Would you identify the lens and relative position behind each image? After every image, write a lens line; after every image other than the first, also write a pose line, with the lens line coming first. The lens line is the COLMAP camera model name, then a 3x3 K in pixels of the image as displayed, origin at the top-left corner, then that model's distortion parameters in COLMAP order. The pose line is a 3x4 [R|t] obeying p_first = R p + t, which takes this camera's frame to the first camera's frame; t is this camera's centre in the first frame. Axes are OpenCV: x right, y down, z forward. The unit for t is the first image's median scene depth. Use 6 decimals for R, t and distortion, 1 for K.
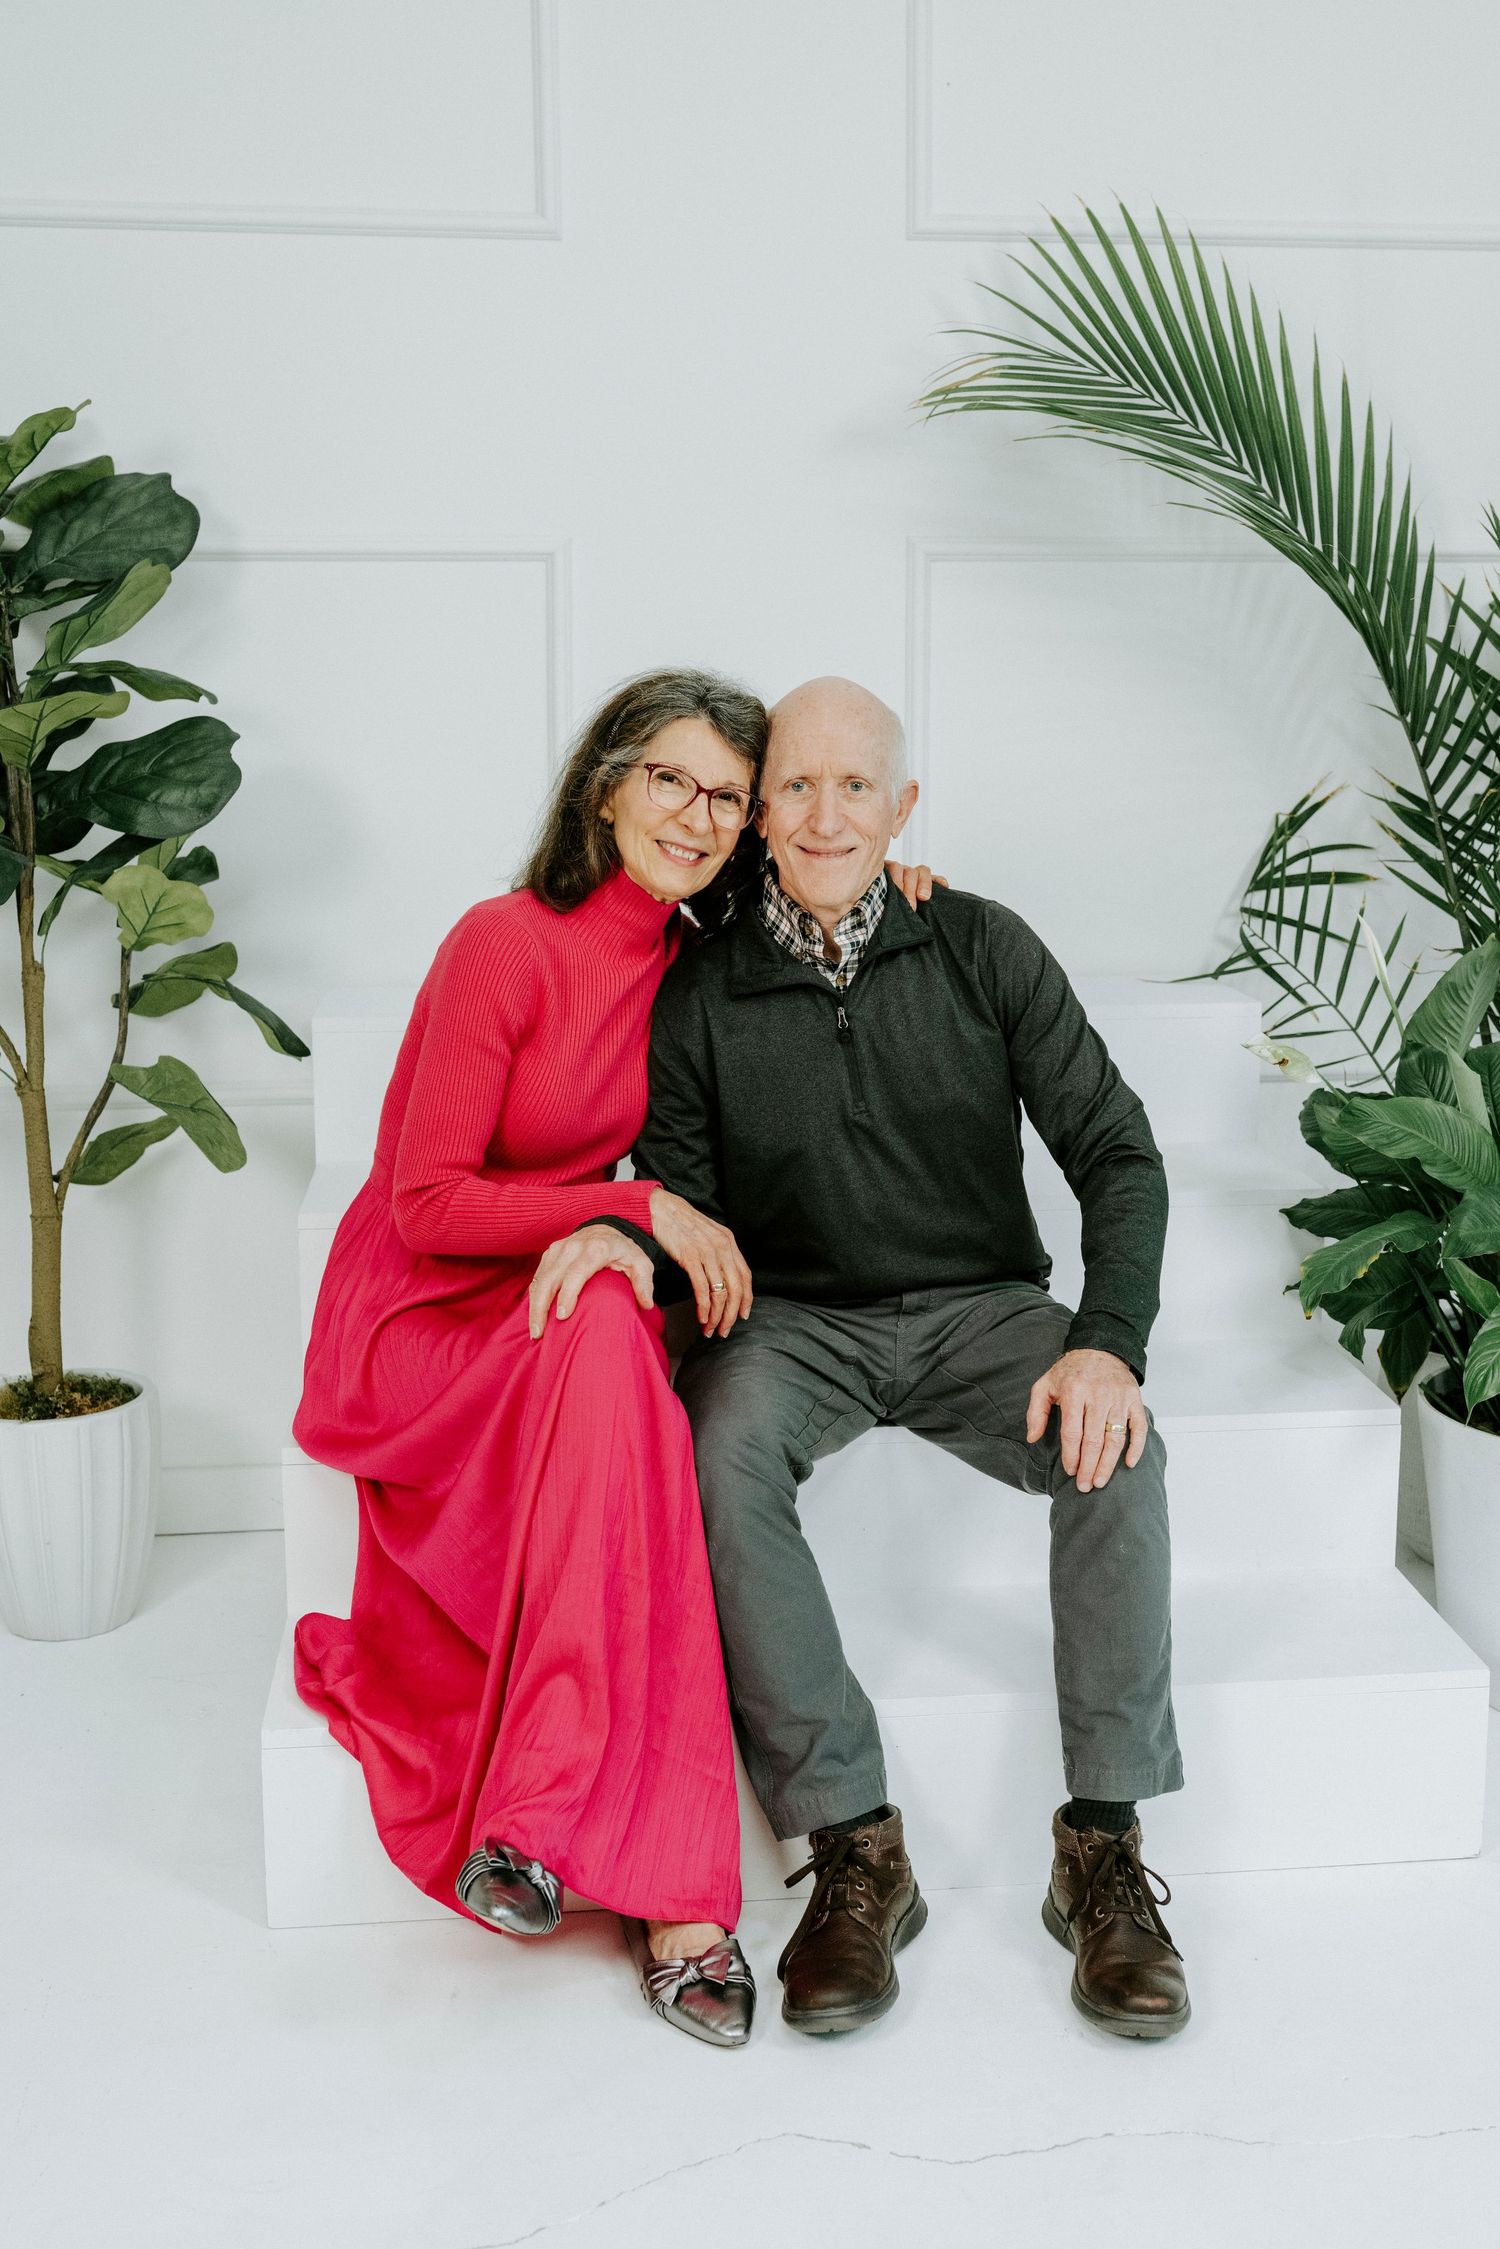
lens RADIAL K [[2355.8, 0, 818.8], [0, 2355.8, 1067.0], [0, 0, 1]] dist [0.003245, 0.000122]
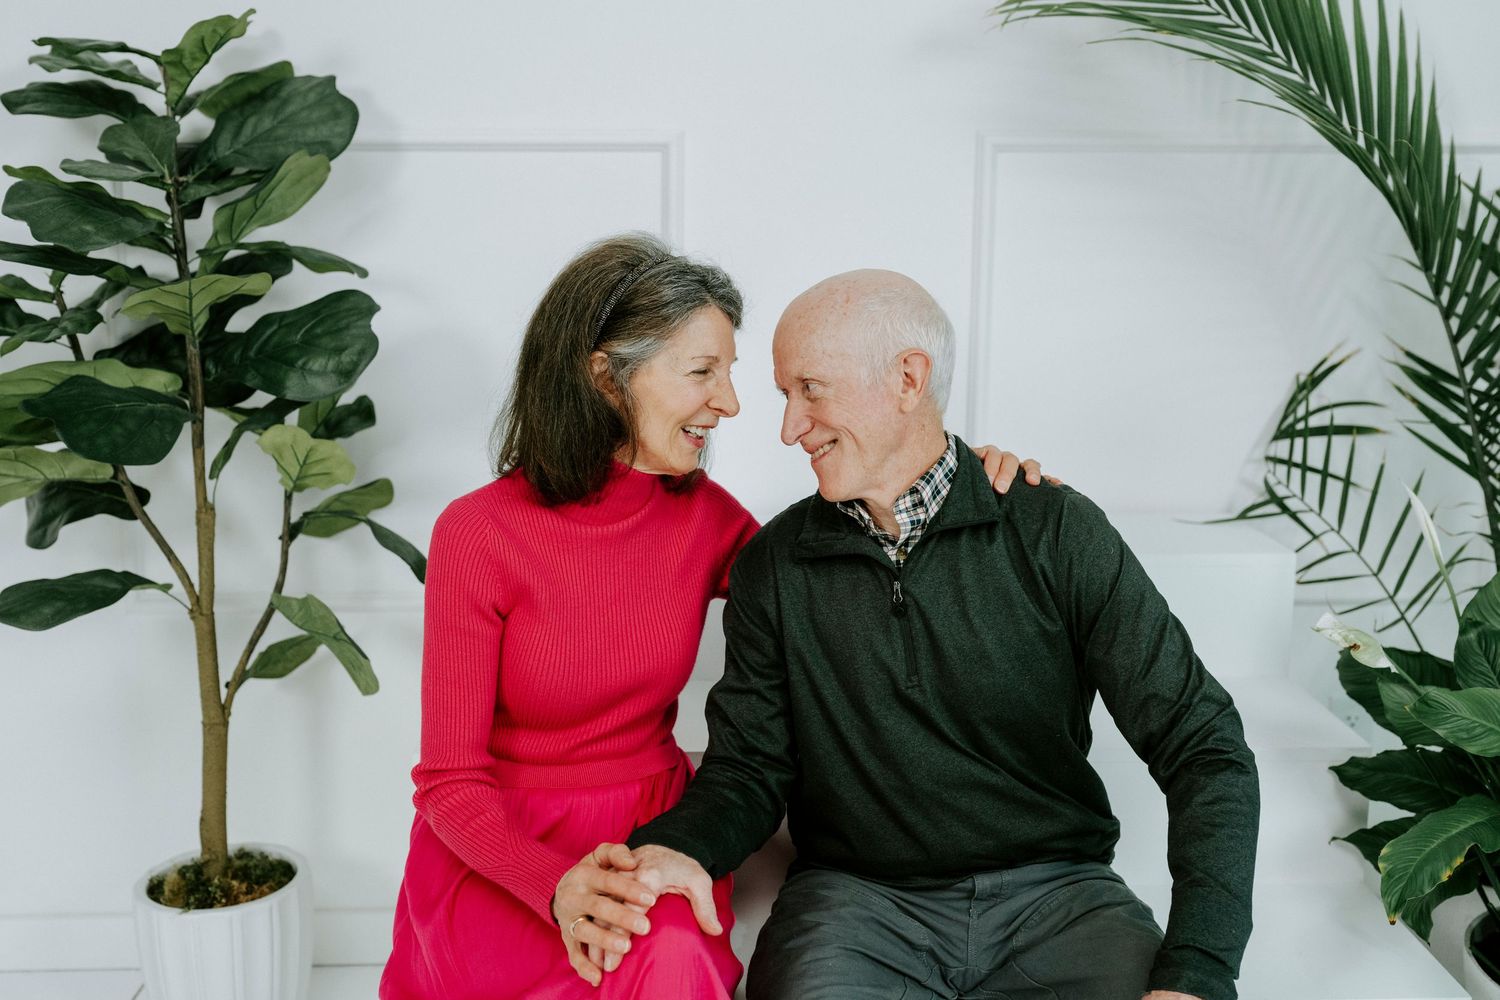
lens RADIAL K [[1534.5, 0, 749.5], [0, 1534.5, 475.0], [0, 0, 1]] dist [-0.003859, 0.012801]
pose [[0.996573, 0.018742, -0.080573, -0.010268], [-0.018680, 0.999824, 0.001521, -0.062945], [0.080587, -0.000010, 0.996748, 0.275030]]
